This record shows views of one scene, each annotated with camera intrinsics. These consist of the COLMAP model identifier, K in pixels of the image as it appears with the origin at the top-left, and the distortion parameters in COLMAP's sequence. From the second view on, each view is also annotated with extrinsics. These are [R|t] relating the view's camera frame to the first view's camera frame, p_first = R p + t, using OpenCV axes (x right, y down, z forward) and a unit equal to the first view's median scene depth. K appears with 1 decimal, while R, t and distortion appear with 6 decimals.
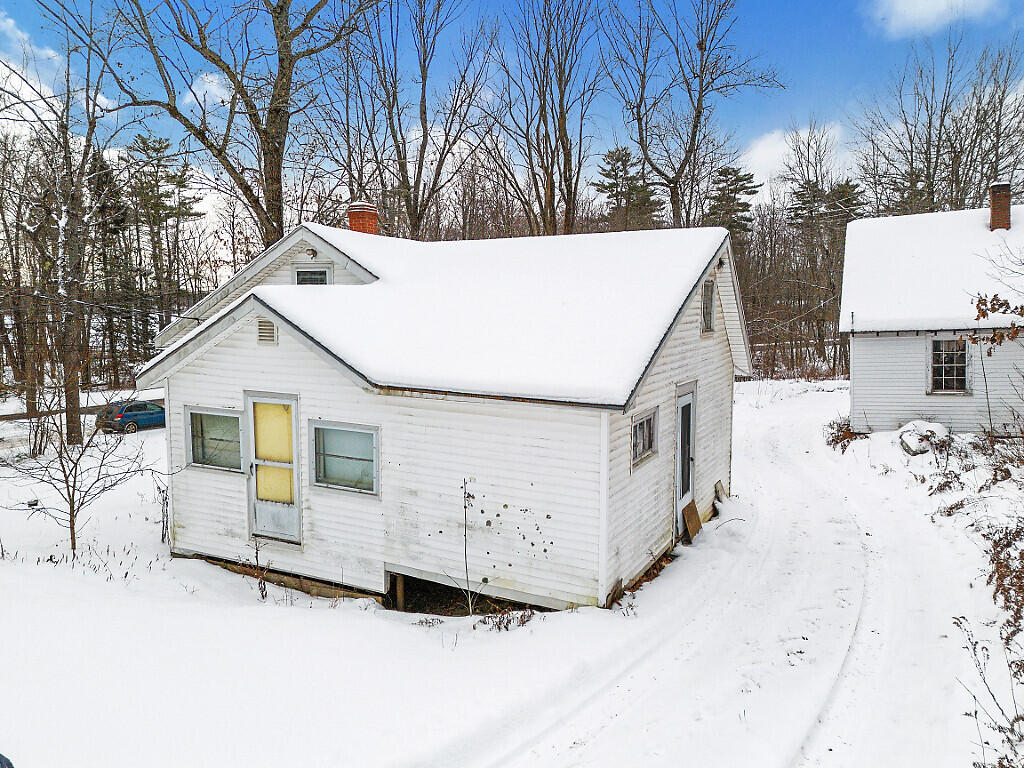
lens RADIAL K [[740.7, 0, 516.2], [0, 740.7, 383.1], [0, 0, 1]] dist [0.066128, -0.046813]
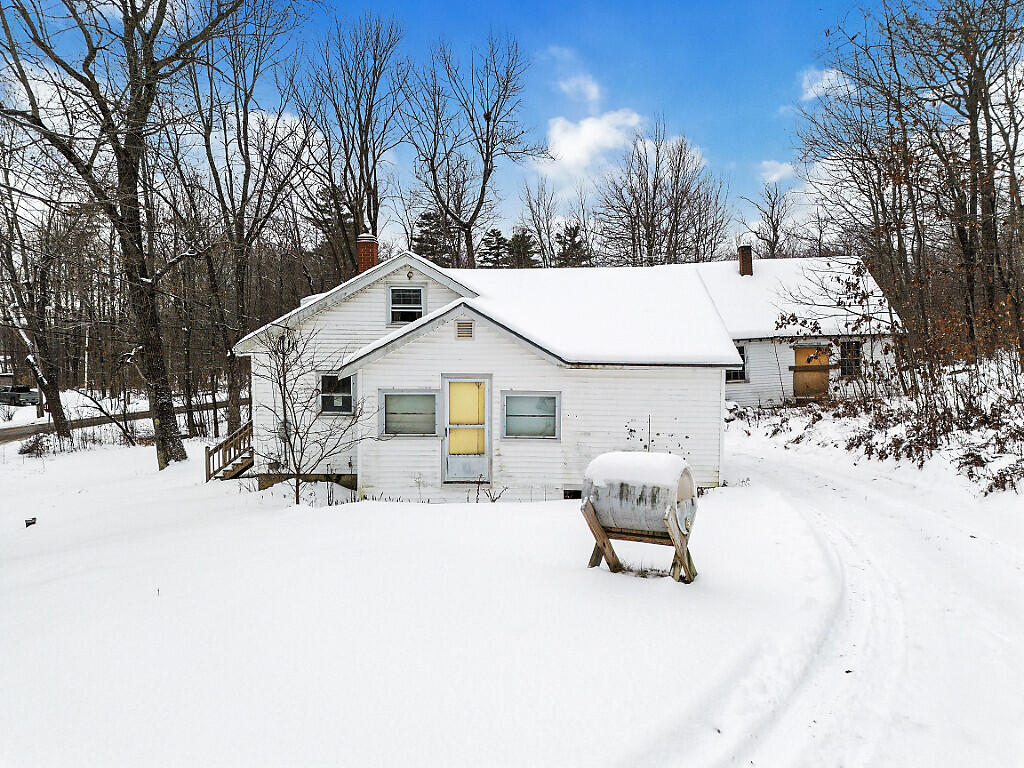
lens RADIAL K [[740.7, 0, 513.4], [0, 740.7, 393.2], [0, 0, 1]] dist [0.066128, -0.046813]
pose [[0.900675, -0.036740, 0.432938, -0.819189], [0.051897, 0.998382, -0.023241, 0.081691], [-0.431383, 0.043401, 0.901124, -0.263422]]
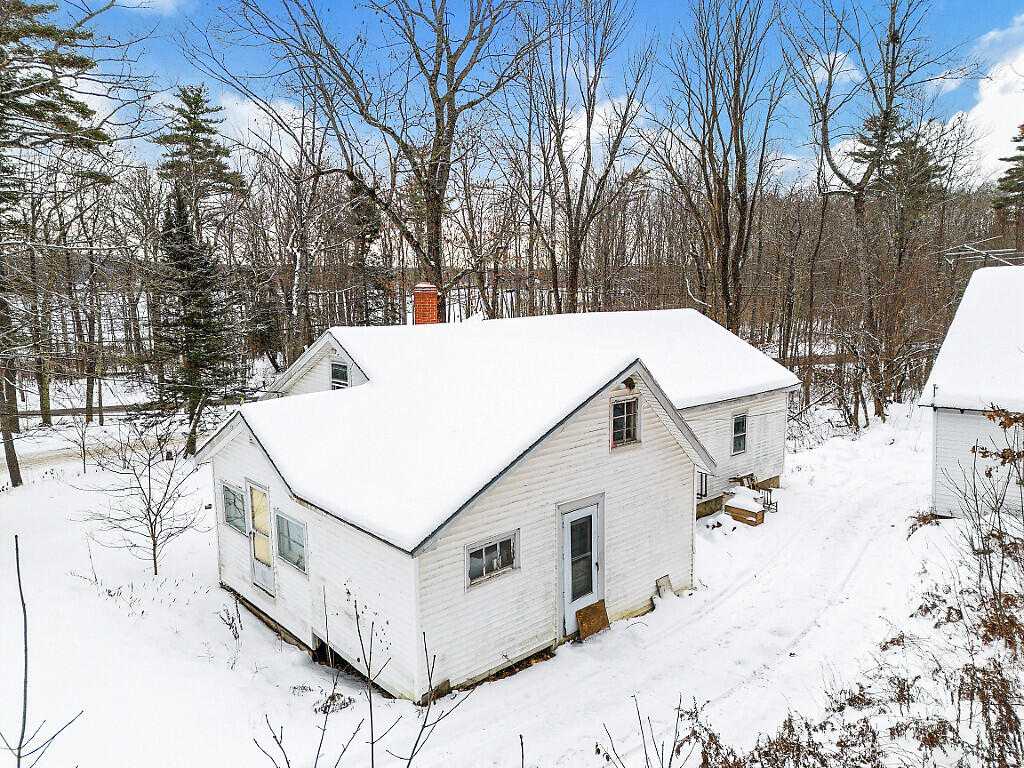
lens RADIAL K [[740.7, 0, 515.3], [0, 740.7, 374.3], [0, 0, 1]] dist [0.066128, -0.046813]
pose [[0.932141, 0.040420, -0.359833, 0.550539], [-0.027013, 0.998743, 0.042212, -0.239253], [0.361087, -0.029628, 0.932061, -0.064036]]
